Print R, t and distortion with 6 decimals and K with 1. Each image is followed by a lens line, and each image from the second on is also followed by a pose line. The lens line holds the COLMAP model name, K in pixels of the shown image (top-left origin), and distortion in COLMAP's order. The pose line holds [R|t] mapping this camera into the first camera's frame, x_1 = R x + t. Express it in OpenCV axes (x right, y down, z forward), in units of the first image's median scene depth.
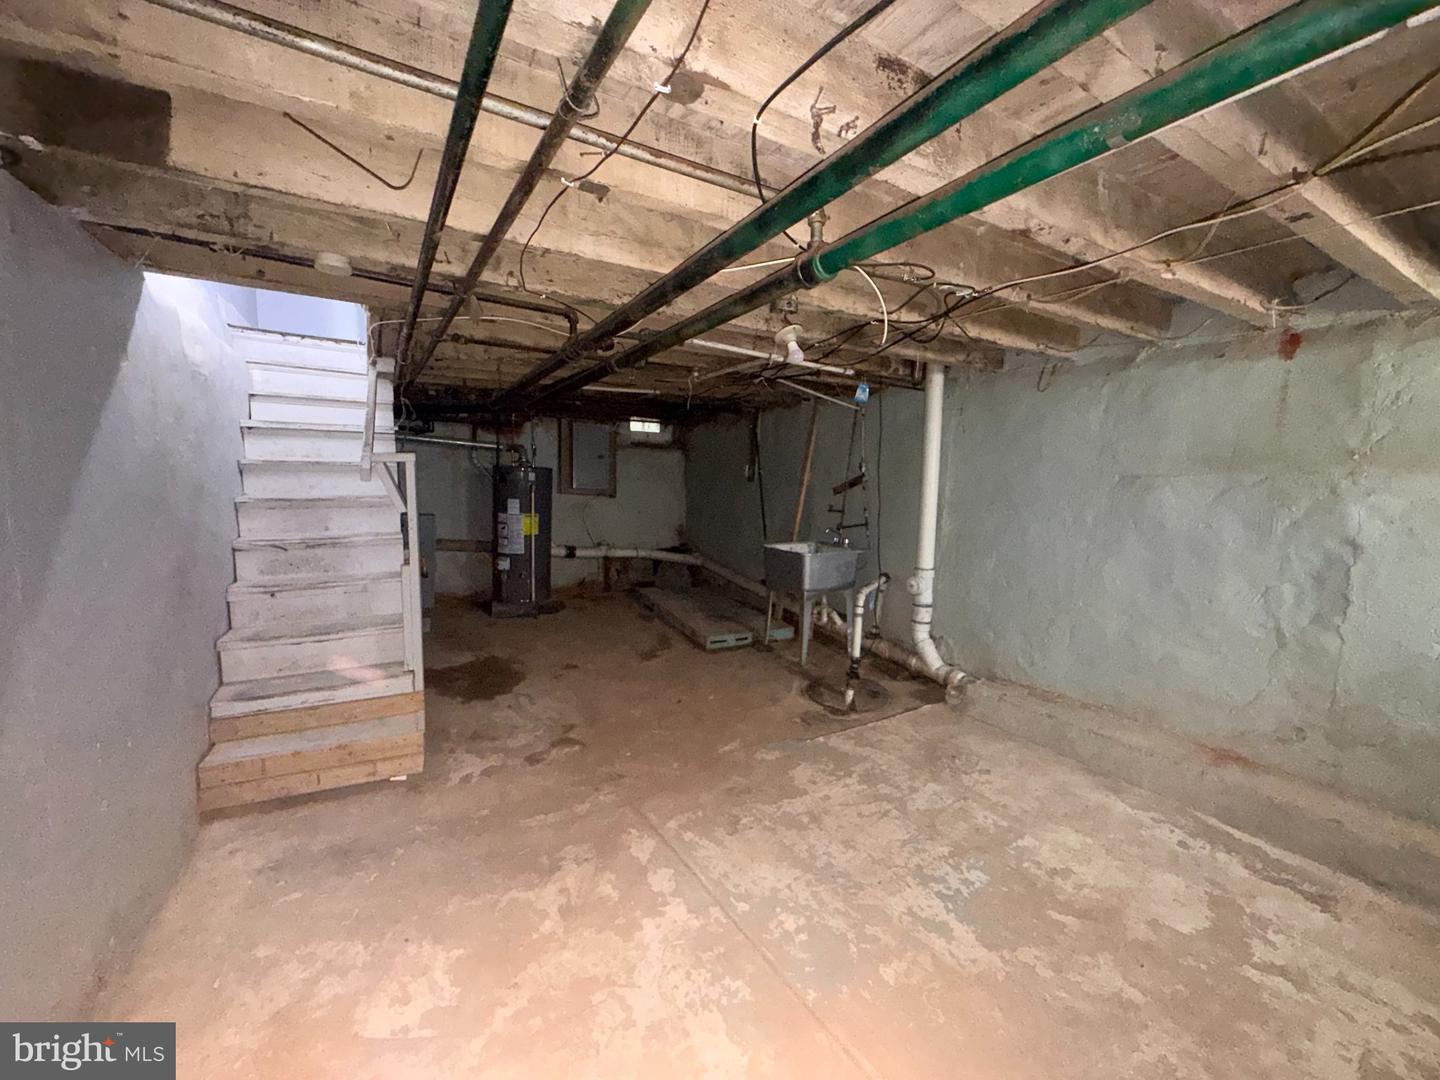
lens RADIAL K [[575.7, 0, 715.6], [0, 575.7, 539.9], [0, 0, 1]] dist [-0.000166, 0.000553]
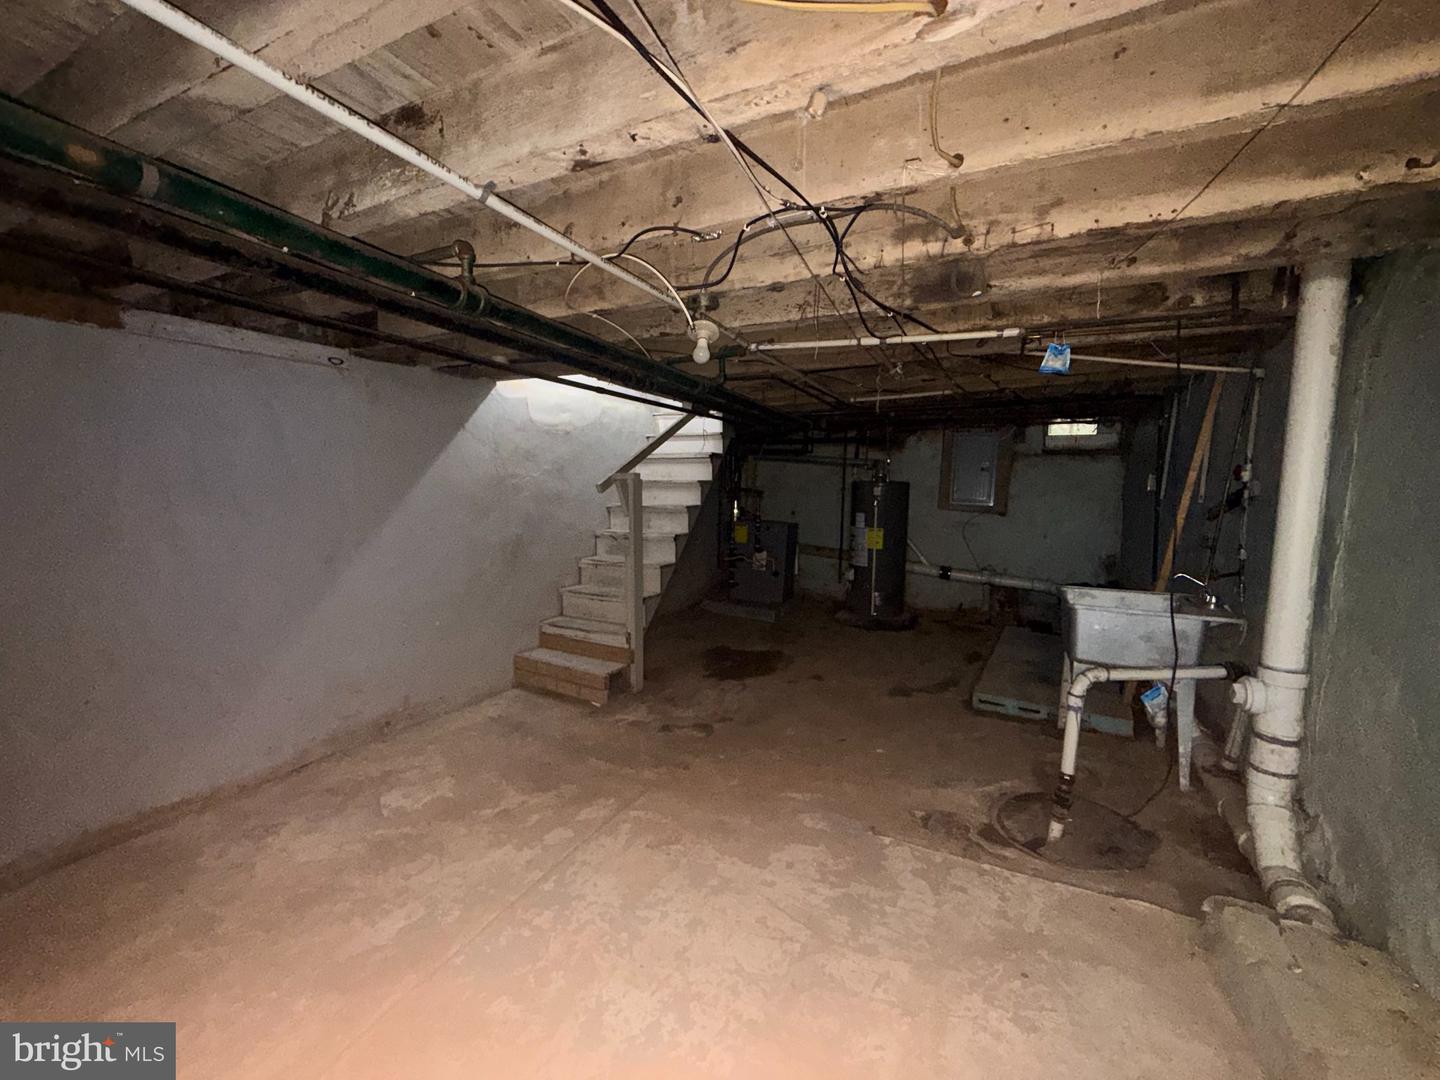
lens RADIAL K [[575.7, 0, 718.0], [0, 575.7, 541.5], [0, 0, 1]] dist [-0.000166, 0.000553]
pose [[0.550163, 0.069847, -0.832131, 0.567414], [-0.092013, 0.995498, 0.022725, -0.030297], [0.829973, 0.064065, 0.554113, 0.330797]]
